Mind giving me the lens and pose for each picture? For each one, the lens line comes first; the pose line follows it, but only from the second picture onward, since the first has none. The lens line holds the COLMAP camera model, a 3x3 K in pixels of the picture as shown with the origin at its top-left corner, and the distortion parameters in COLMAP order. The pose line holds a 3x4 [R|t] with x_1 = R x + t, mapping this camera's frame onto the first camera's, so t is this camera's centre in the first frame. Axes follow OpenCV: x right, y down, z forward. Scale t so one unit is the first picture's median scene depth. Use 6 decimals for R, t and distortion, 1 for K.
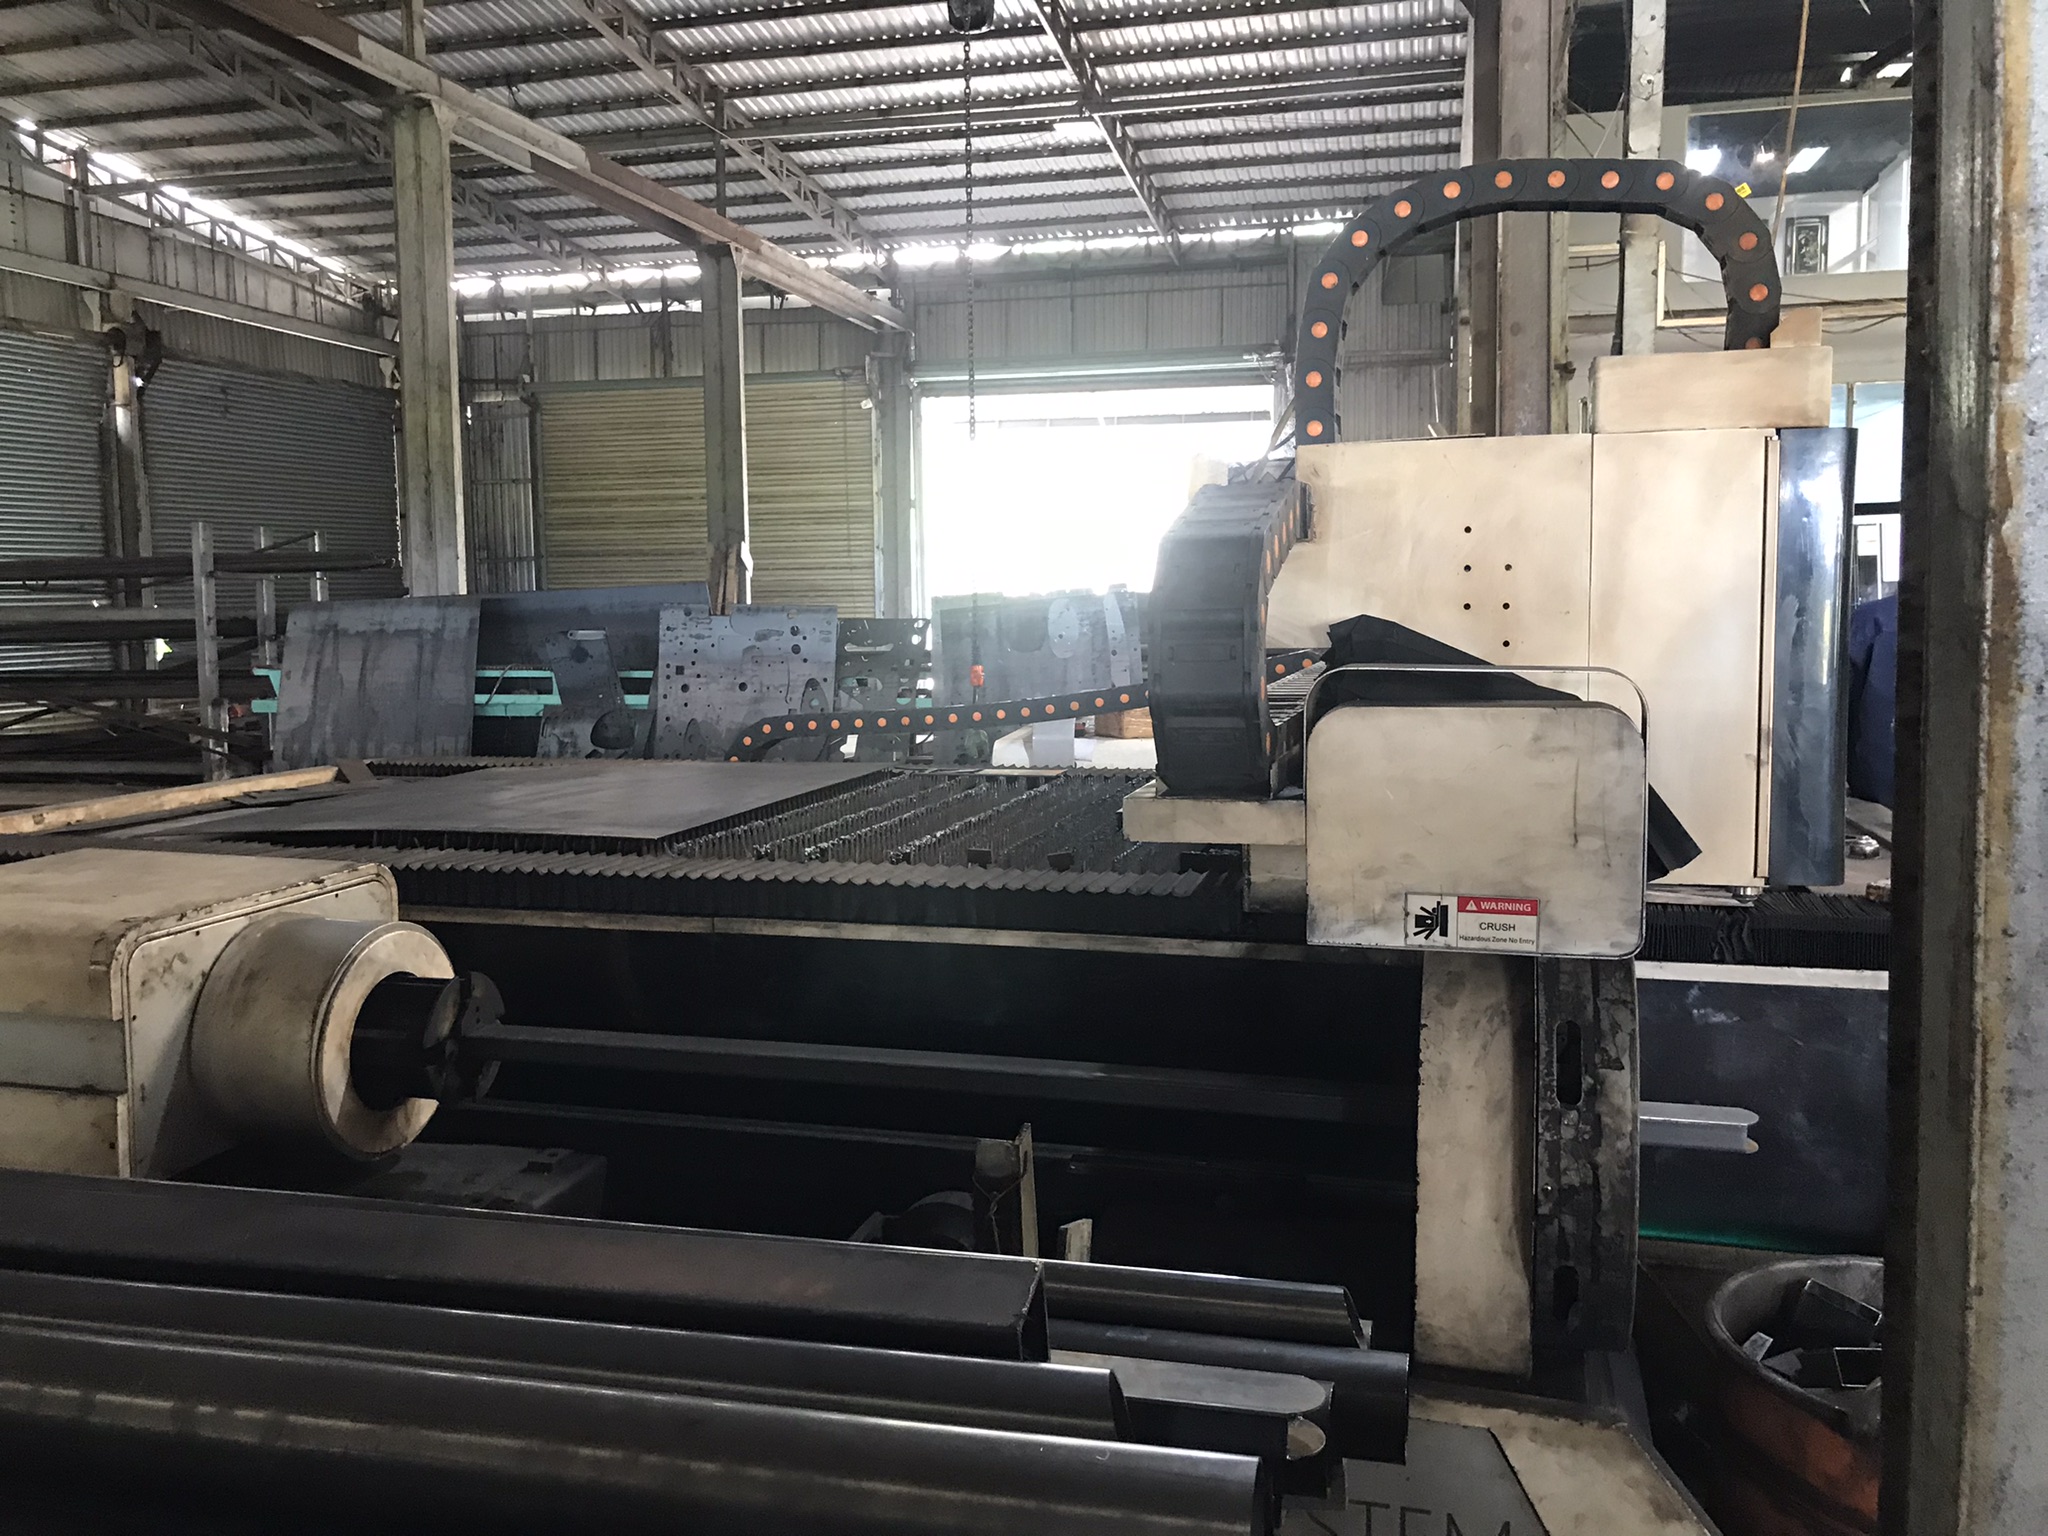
lens RADIAL K [[1674.0, 0, 955.2], [0, 1674.0, 771.5], [0, 0, 1]] dist [0.015002, -0.012647]
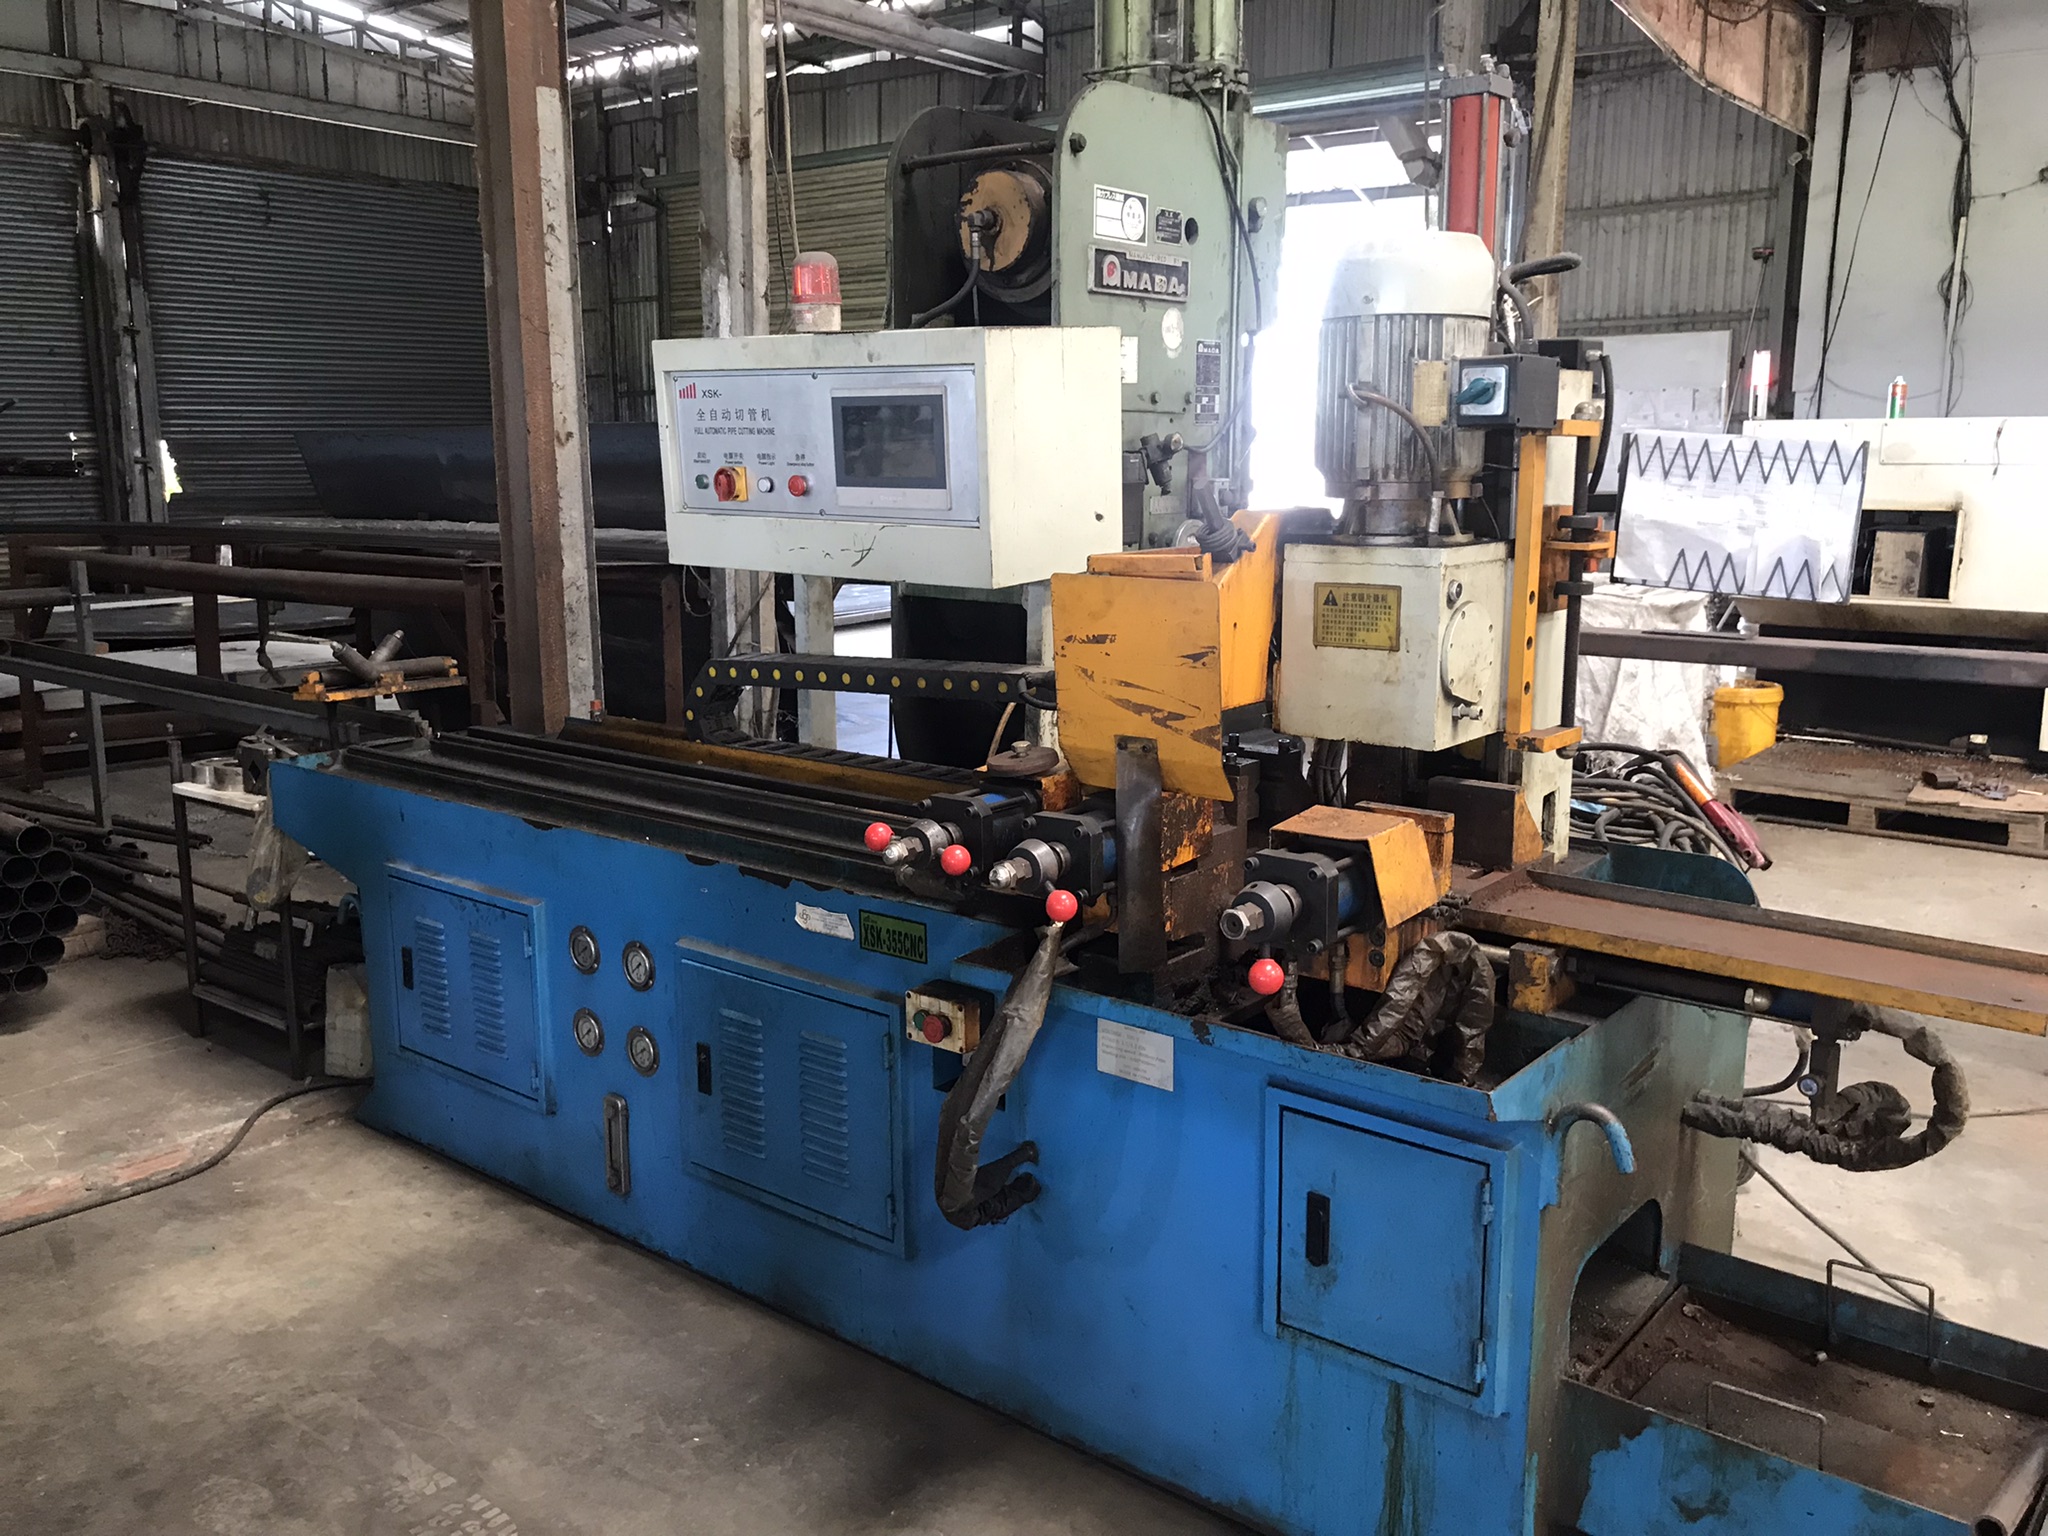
lens RADIAL K [[1674.0, 0, 1023.8], [0, 1674.0, 766.1], [0, 0, 1]] dist [0.015002, -0.012647]
pose [[0.914330, 0.087193, -0.395473, 0.310270], [-0.054344, 0.994131, 0.093540, -0.032971], [0.401308, -0.064035, 0.913702, 0.335376]]
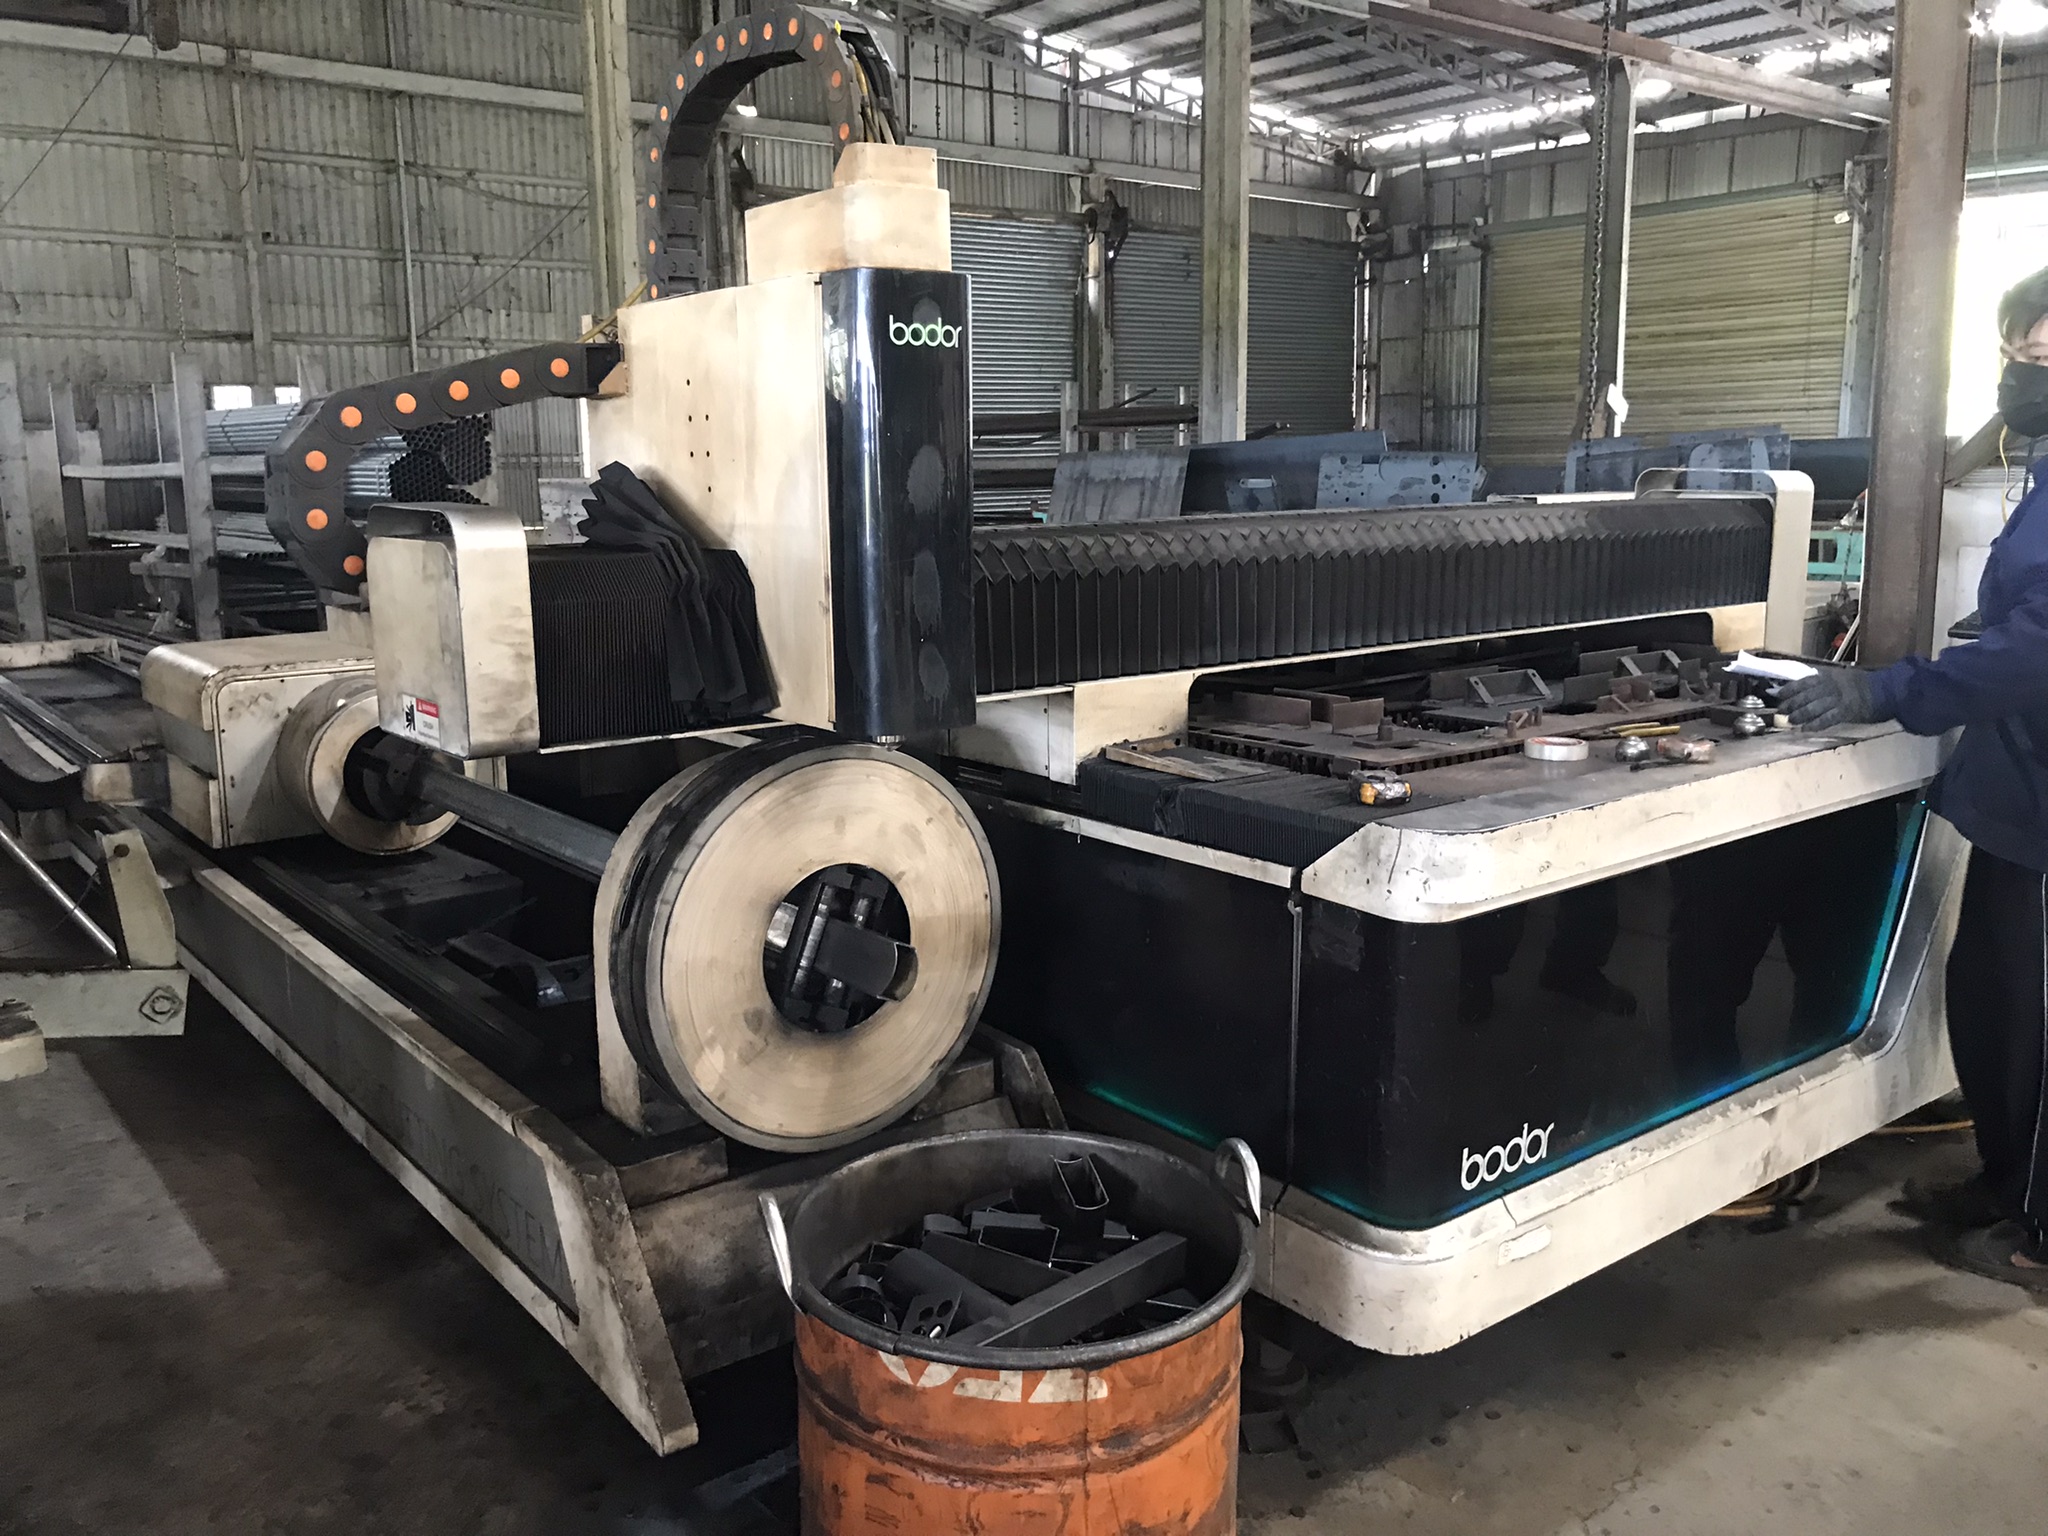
lens RADIAL K [[1674.0, 0, 1013.4], [0, 1674.0, 757.5], [0, 0, 1]] dist [0.015002, -0.012647]
pose [[0.821253, 0.097965, -0.562091, 0.119993], [-0.052499, 0.993945, 0.096526, -0.001720], [0.568144, -0.049763, 0.821423, 0.019807]]
